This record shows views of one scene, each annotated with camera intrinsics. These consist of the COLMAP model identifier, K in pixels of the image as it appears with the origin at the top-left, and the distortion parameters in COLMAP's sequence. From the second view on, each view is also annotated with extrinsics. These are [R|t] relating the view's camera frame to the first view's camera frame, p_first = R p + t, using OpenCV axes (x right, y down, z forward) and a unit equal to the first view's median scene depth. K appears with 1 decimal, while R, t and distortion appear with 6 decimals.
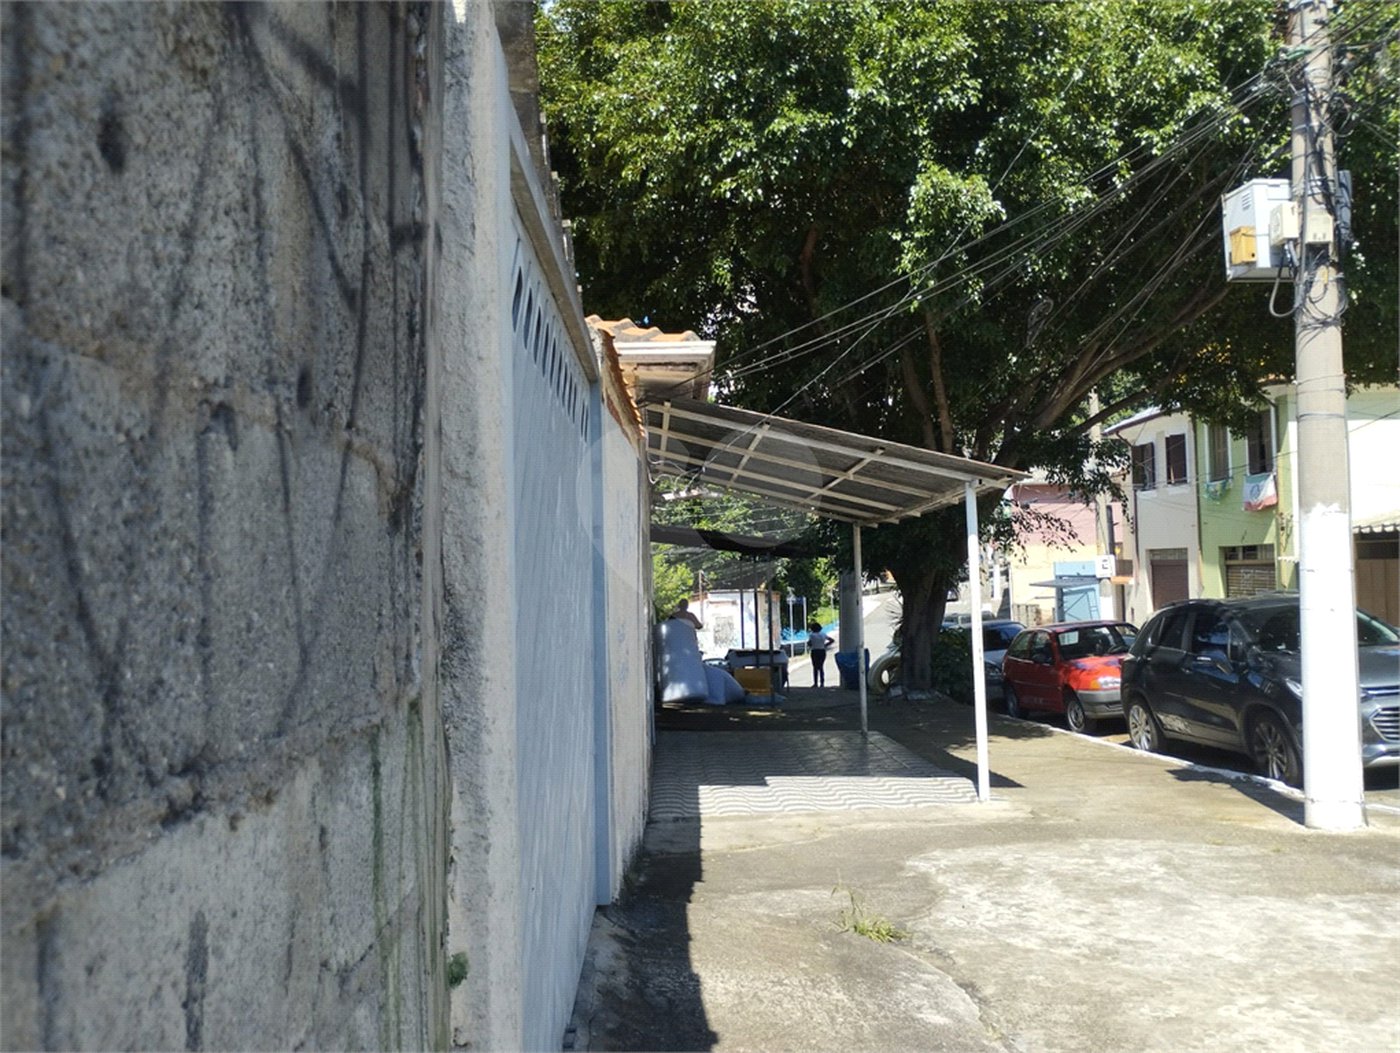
lens RADIAL K [[1176.9, 0, 700.0], [0, 1176.9, 526.5], [0, 0, 1]] dist [0.070221, -0.089362]
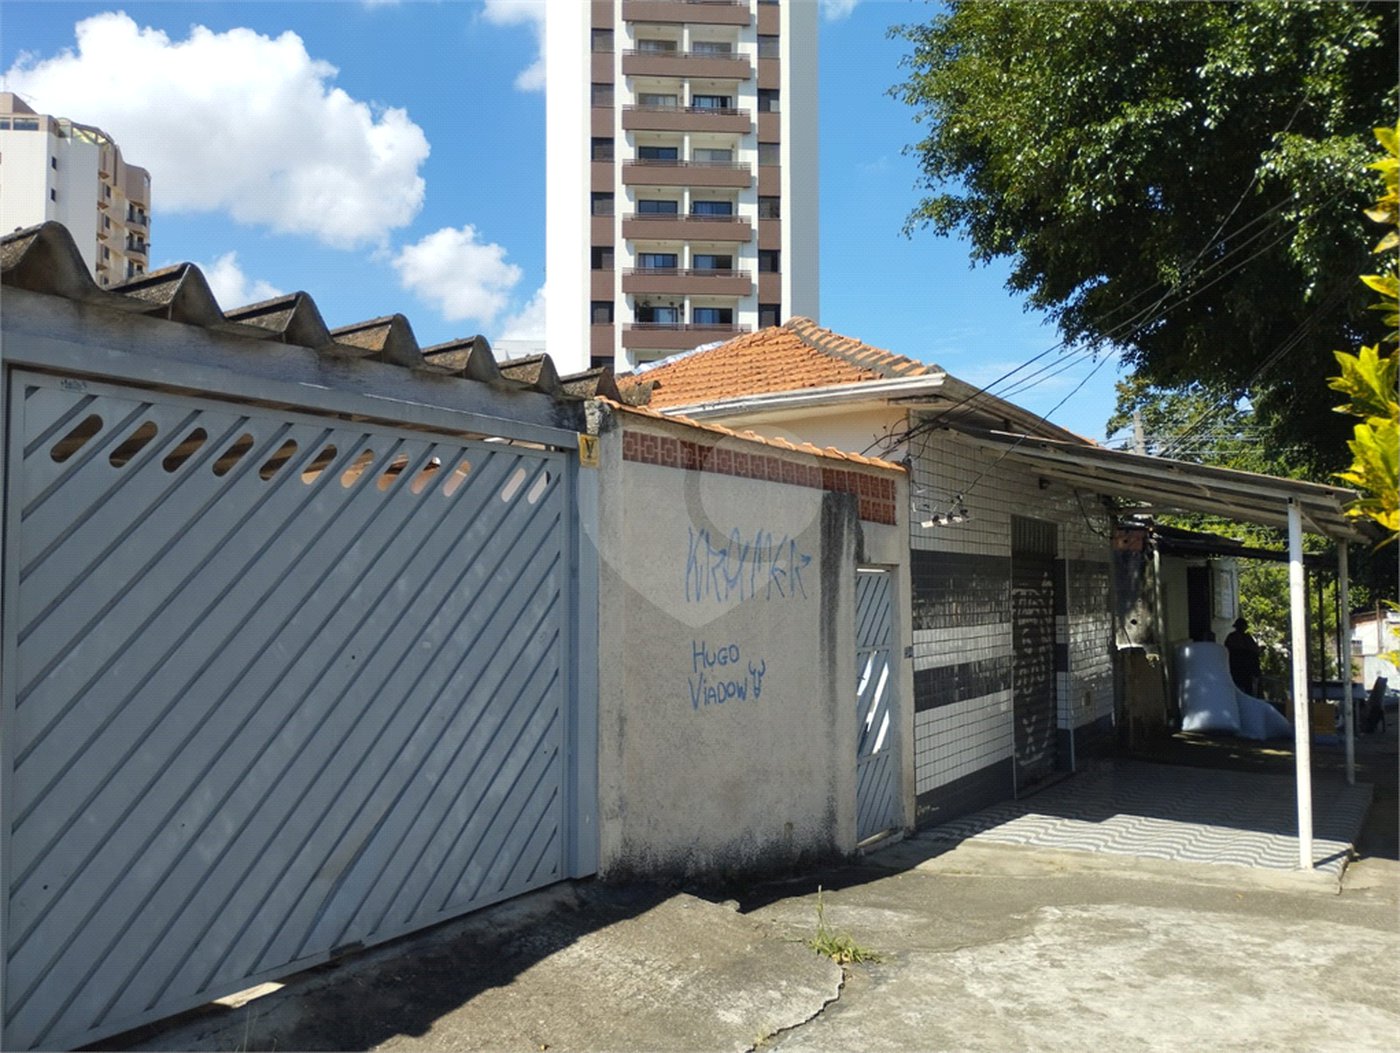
lens RADIAL K [[1176.9, 0, 700.0], [0, 1176.9, 526.5], [0, 0, 1]] dist [0.070221, -0.089362]
pose [[0.825357, -0.015983, -0.564385, 0.318449], [0.013063, 0.999872, -0.009212, -0.013258], [0.564460, 0.000231, 0.825460, 0.028298]]
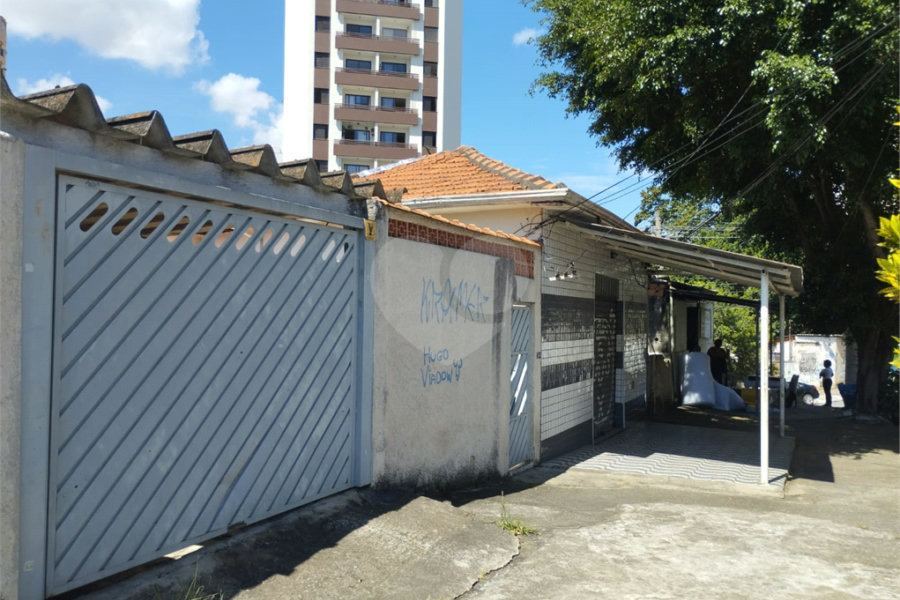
lens RADIAL K [[754.8, 0, 450.0], [0, 754.8, 300.0], [0, 0, 1]] dist [0.078390, -0.100346]
pose [[0.877895, 0.025990, -0.478147, 0.298467], [-0.015357, 0.999540, 0.026134, -0.017025], [0.478607, -0.015600, 0.877891, -0.030320]]
